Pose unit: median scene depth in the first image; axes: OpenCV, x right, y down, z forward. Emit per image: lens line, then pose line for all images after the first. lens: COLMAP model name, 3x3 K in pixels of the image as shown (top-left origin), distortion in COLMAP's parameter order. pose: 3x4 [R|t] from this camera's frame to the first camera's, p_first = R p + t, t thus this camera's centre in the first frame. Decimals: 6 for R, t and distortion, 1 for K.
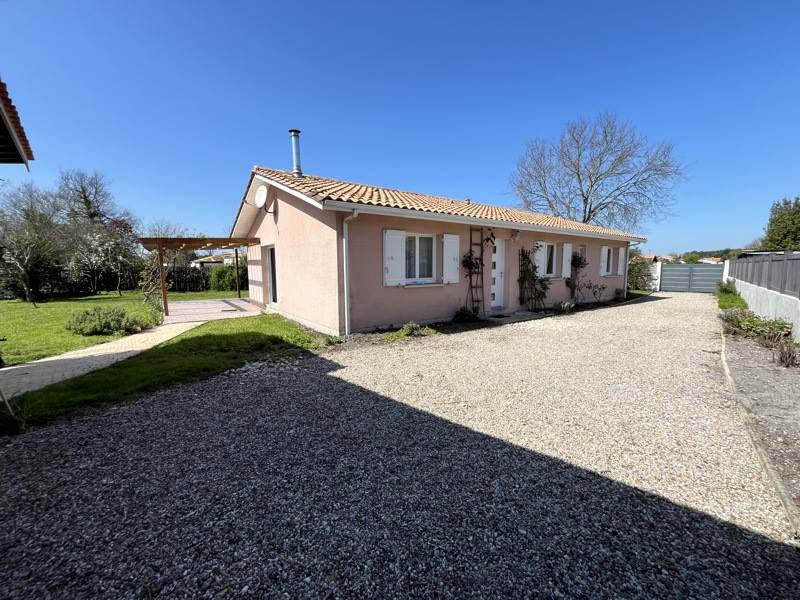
lens RADIAL K [[325.7, 0, 396.8], [0, 325.7, 299.3], [0, 0, 1]] dist [-0.002565, -0.000130]
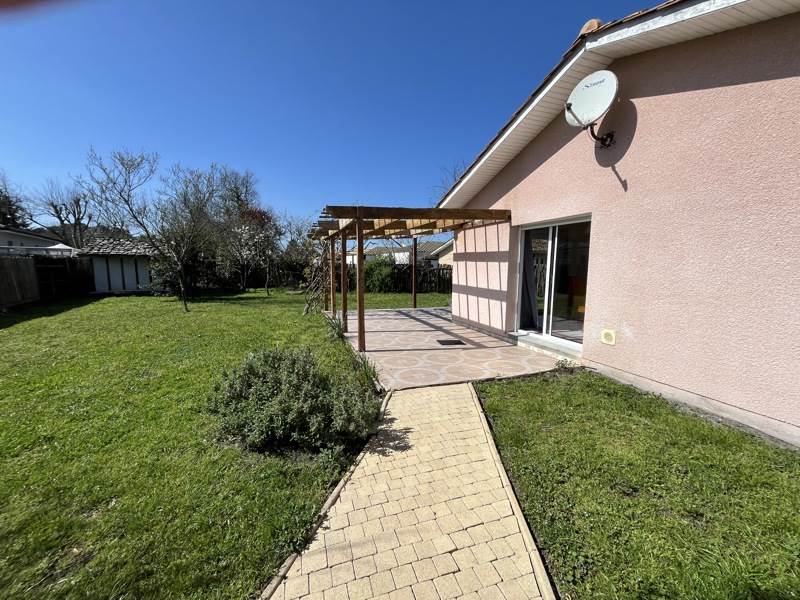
lens RADIAL K [[325.7, 0, 402.5], [0, 325.7, 302.1], [0, 0, 1]] dist [-0.002565, -0.000130]
pose [[0.958484, 0.046598, -0.281314, -0.249417], [-0.043539, 0.998905, 0.017121, -0.022515], [0.281804, -0.004162, 0.959463, 0.253068]]
